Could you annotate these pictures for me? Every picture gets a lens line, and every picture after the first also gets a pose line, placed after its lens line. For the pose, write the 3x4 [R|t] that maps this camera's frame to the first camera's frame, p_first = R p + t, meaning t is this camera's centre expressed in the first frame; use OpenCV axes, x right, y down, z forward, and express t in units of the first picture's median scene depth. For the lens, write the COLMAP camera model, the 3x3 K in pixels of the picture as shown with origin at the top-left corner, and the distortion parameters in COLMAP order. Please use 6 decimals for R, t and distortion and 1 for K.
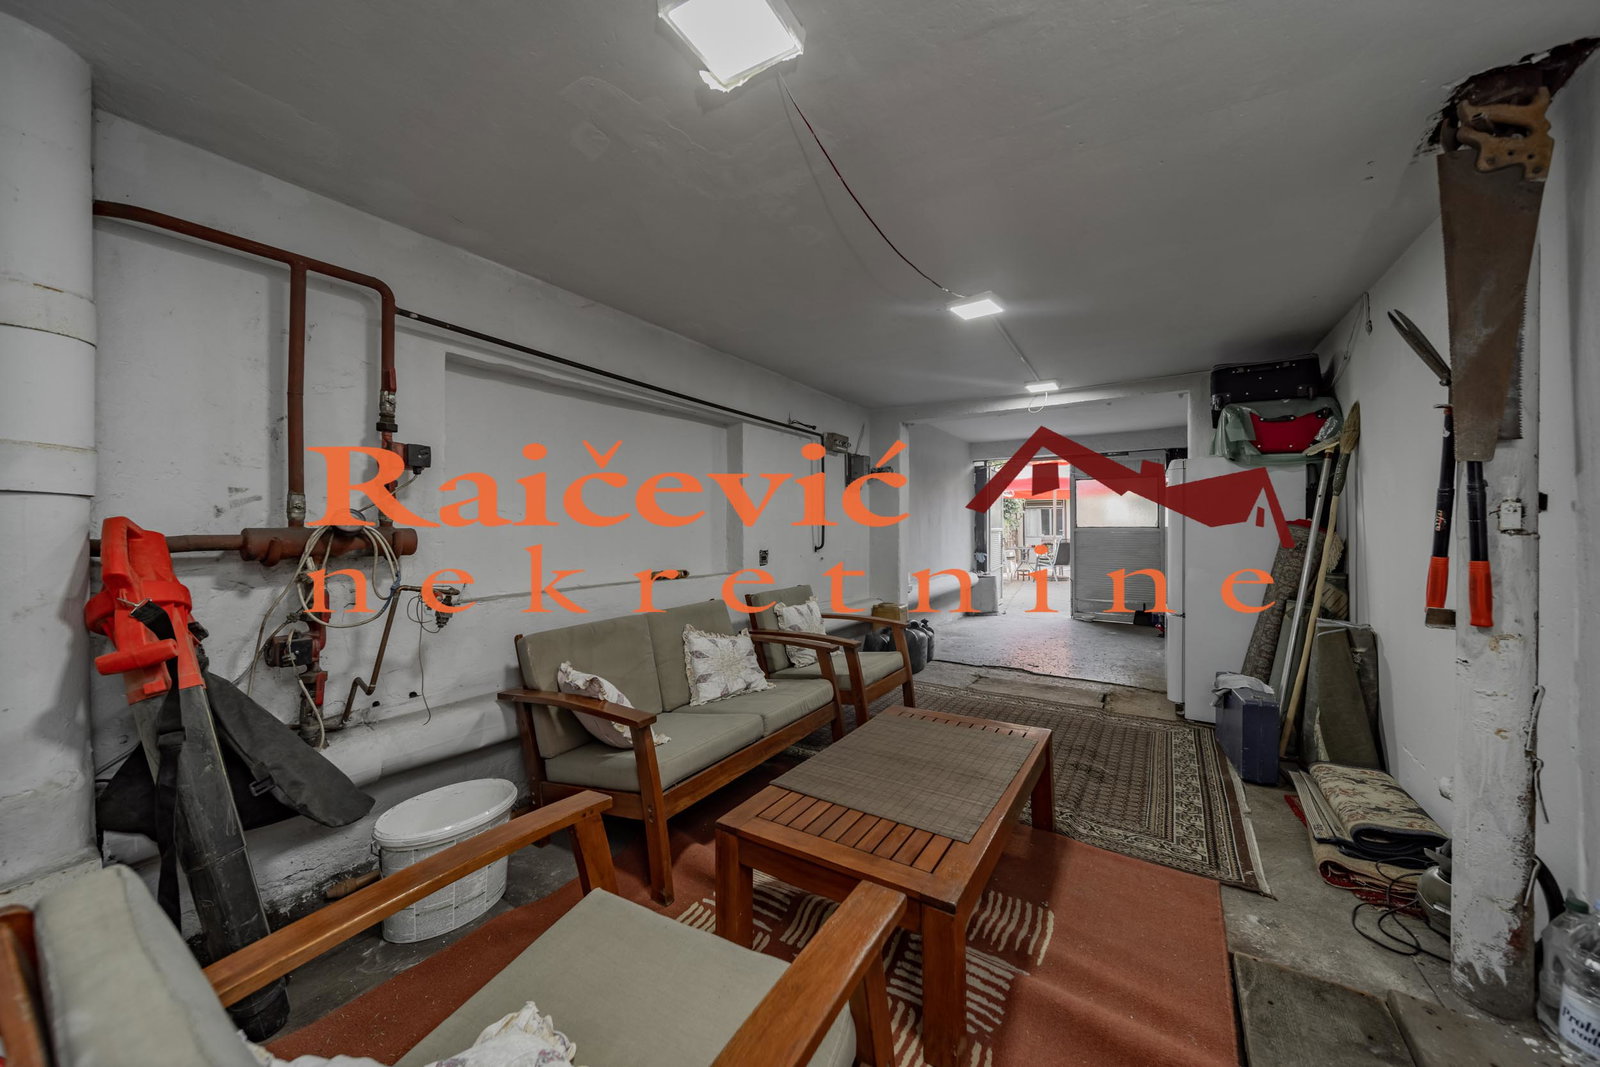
lens RADIAL K [[558.8, 0, 797.3], [0, 558.8, 529.1], [0, 0, 1]] dist [0.001521, -0.000636]
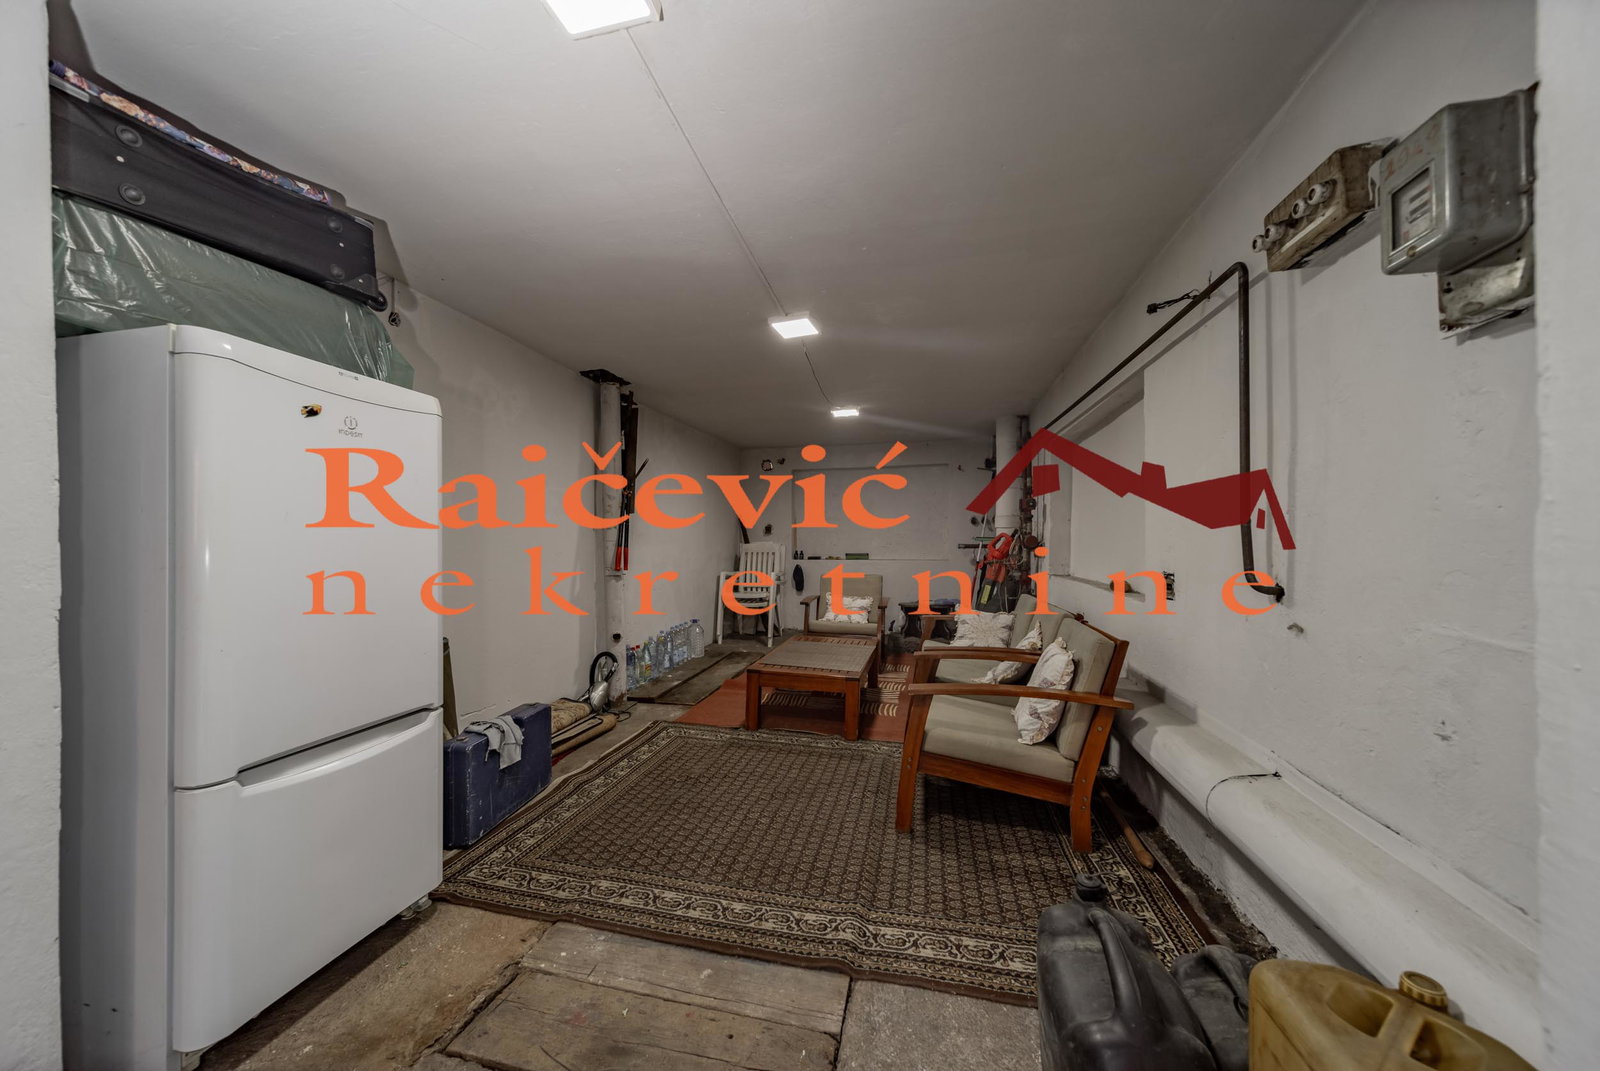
lens RADIAL K [[558.8, 0, 798.1], [0, 558.8, 534.9], [0, 0, 1]] dist [0.001521, -0.000636]
pose [[-0.939357, 0.004466, -0.342911, 0.792912], [0.005577, 0.999982, -0.002254, 0.003554], [0.342895, -0.004029, -0.939365, 2.320358]]
